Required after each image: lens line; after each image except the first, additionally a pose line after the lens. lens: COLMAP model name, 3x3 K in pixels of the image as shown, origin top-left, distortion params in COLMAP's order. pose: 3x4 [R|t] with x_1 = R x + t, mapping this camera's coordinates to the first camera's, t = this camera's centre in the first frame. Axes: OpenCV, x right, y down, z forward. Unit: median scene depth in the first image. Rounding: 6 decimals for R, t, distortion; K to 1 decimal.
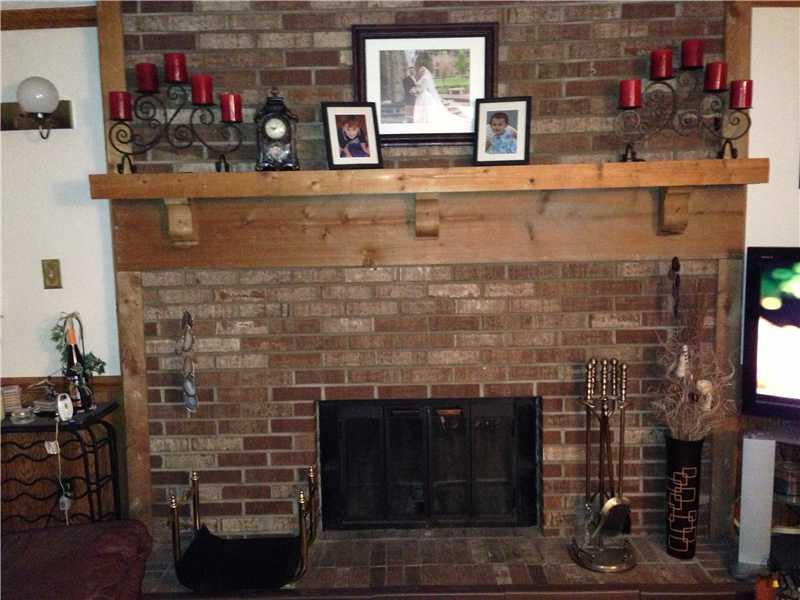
lens RADIAL K [[764.4, 0, 400.0], [0, 764.4, 300.0], [0, 0, 1]] dist [0.083903, -0.002432]
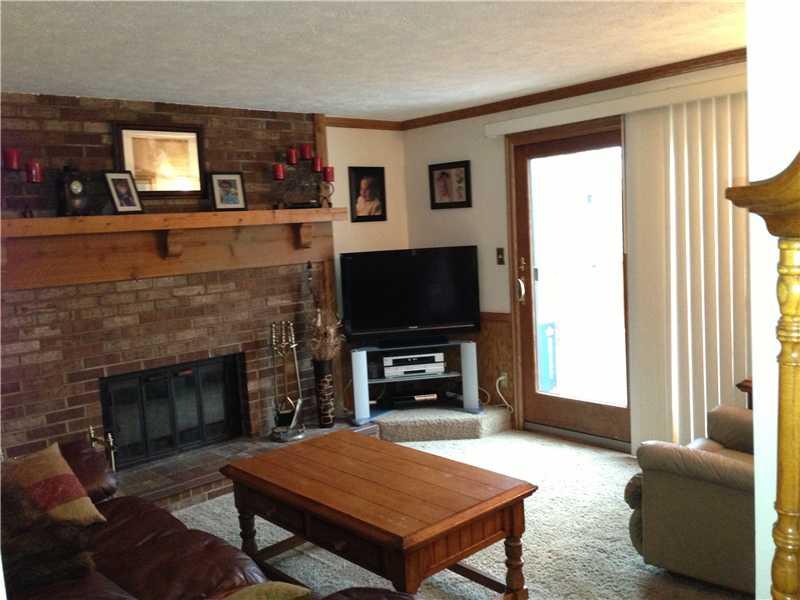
lens RADIAL K [[764.4, 0, 400.0], [0, 764.4, 300.0], [0, 0, 1]] dist [0.083903, -0.002432]
pose [[0.737733, -0.090836, 0.668954, -0.660614], [0.125040, 0.992147, -0.003174, 0.064485], [-0.663412, 0.085988, 0.743297, -0.444711]]
